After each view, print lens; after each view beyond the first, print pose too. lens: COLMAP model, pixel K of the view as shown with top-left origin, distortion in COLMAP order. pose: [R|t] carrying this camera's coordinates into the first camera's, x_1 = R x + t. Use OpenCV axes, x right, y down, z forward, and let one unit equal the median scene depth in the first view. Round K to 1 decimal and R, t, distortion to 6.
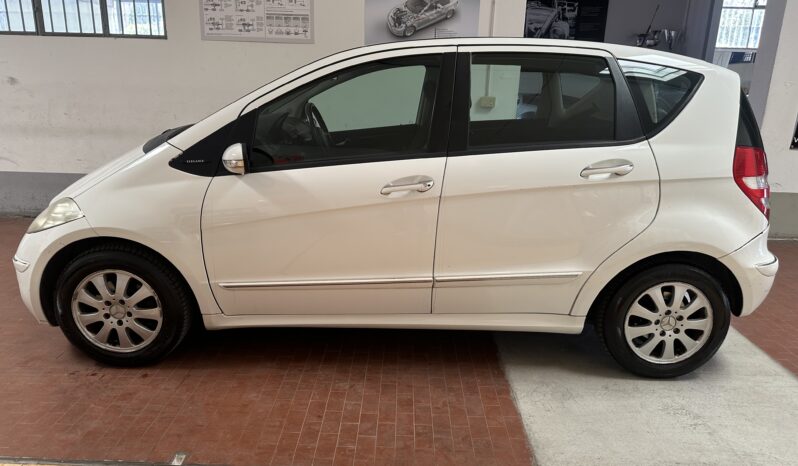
lens RADIAL K [[563.5, 0, 401.9], [0, 563.5, 249.3], [0, 0, 1]] dist [0.085569, -0.156343]
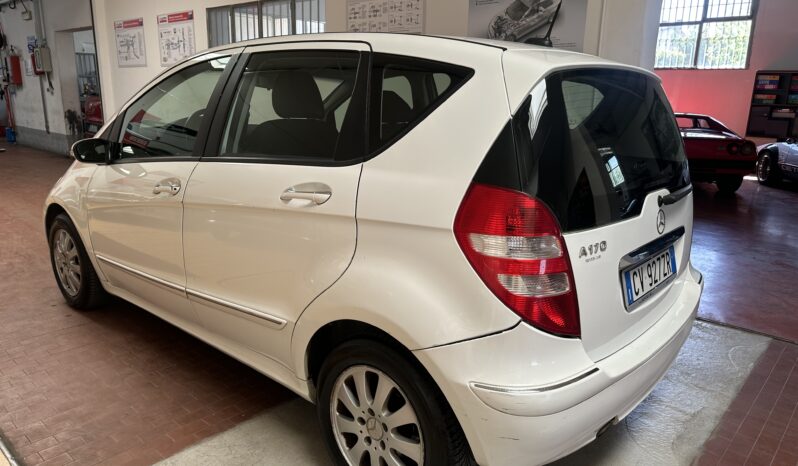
lens RADIAL K [[559.6, 0, 399.0], [0, 559.6, 233.0], [0, 0, 1]] dist [0.078797, -0.075405]
pose [[0.750894, 0.154024, -0.642211, 0.888503], [-0.199284, 0.979940, 0.002014, -0.107842], [0.629638, 0.126470, 0.766525, 0.468089]]
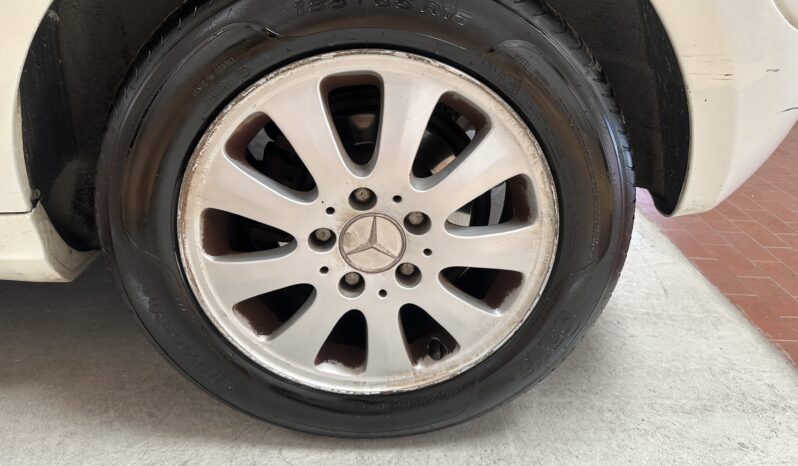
lens RADIAL K [[563.5, 0, 401.9], [0, 563.5, 249.3], [0, 0, 1]] dist [0.085569, -0.156343]
pose [[0.998926, 0.007419, 0.045731, 0.468668], [-0.016041, 0.981428, 0.191162, 0.086691], [-0.043464, -0.191690, 0.980493, 0.766080]]
